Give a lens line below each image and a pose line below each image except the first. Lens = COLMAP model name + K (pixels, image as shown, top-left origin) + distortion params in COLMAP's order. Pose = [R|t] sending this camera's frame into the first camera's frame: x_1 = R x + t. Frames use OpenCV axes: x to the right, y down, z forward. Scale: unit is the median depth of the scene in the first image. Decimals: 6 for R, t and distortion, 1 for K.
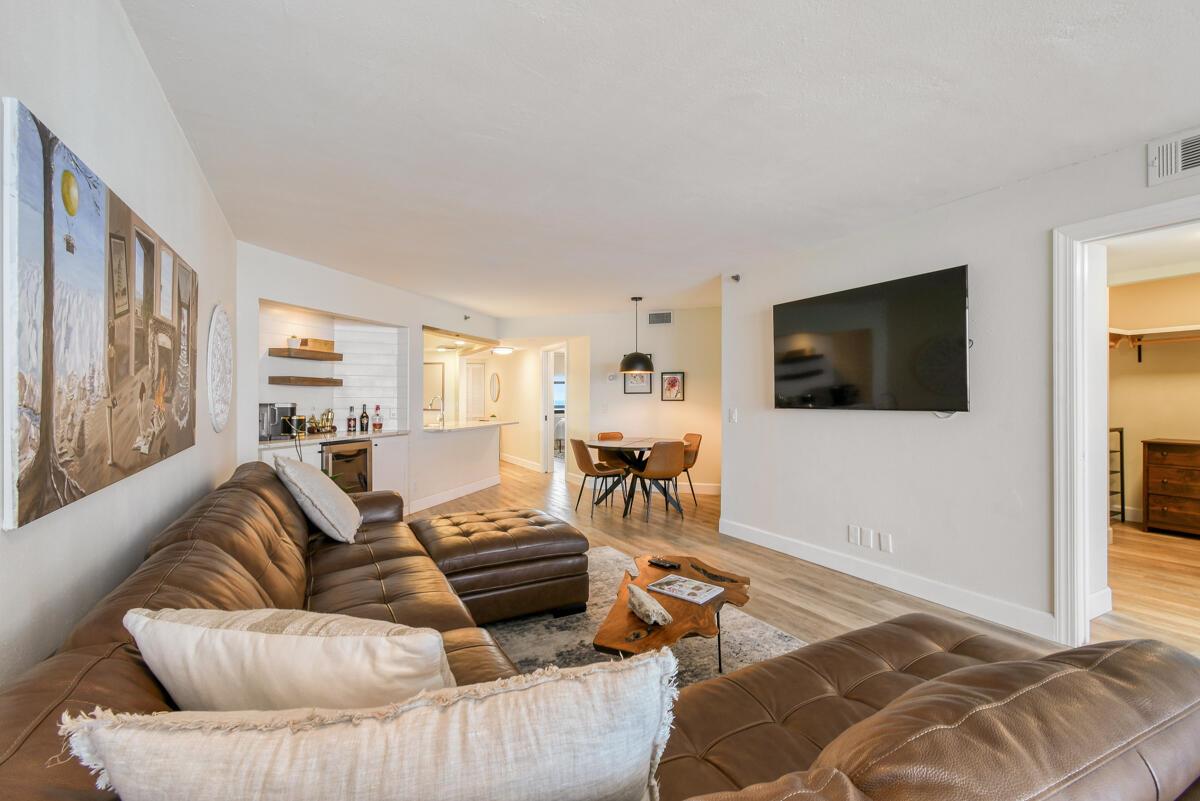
lens RADIAL K [[537.8, 0, 600.0], [0, 537.8, 400.5], [0, 0, 1]] dist [0.002263, 0.000079]
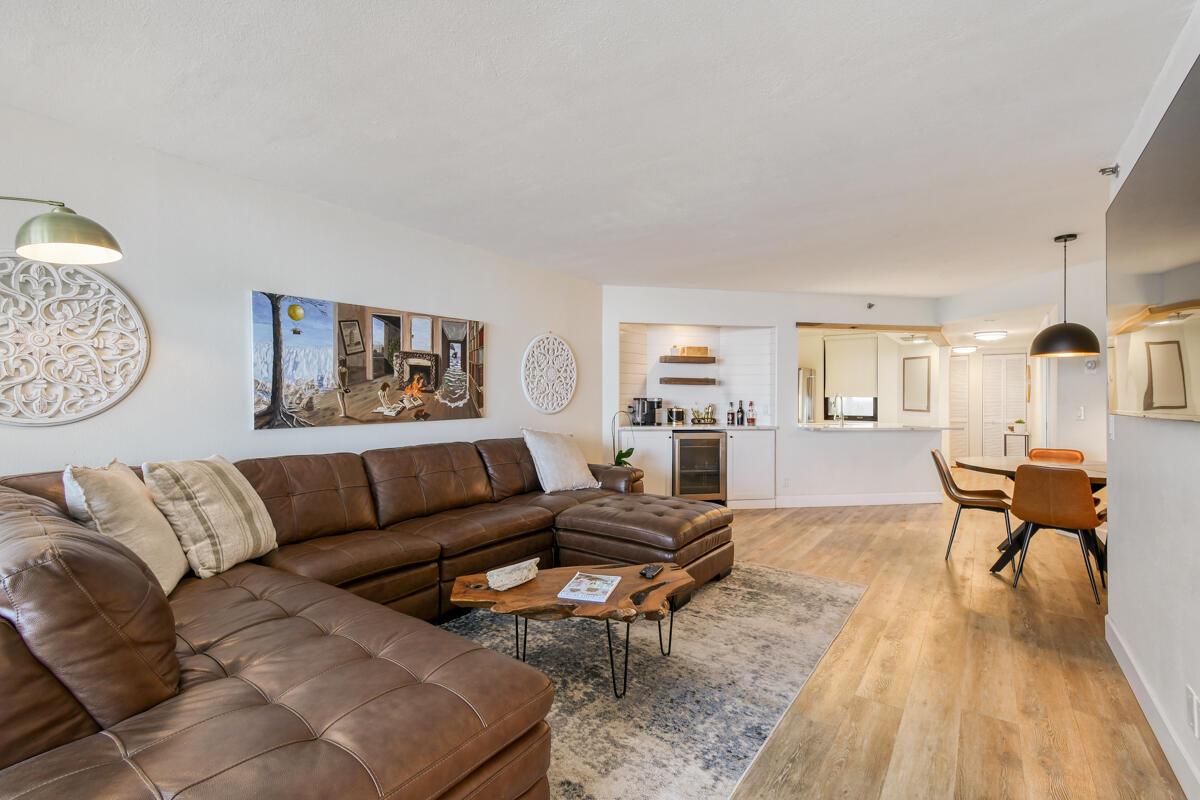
lens RADIAL K [[537.8, 0, 600.0], [0, 537.8, 400.0], [0, 0, 1]] dist [0.002263, 0.000079]
pose [[0.422593, 0.009247, -0.906273, 0.563380], [-0.012823, 0.999909, 0.004223, 0.006213], [0.906229, 0.009836, 0.422673, 0.330915]]
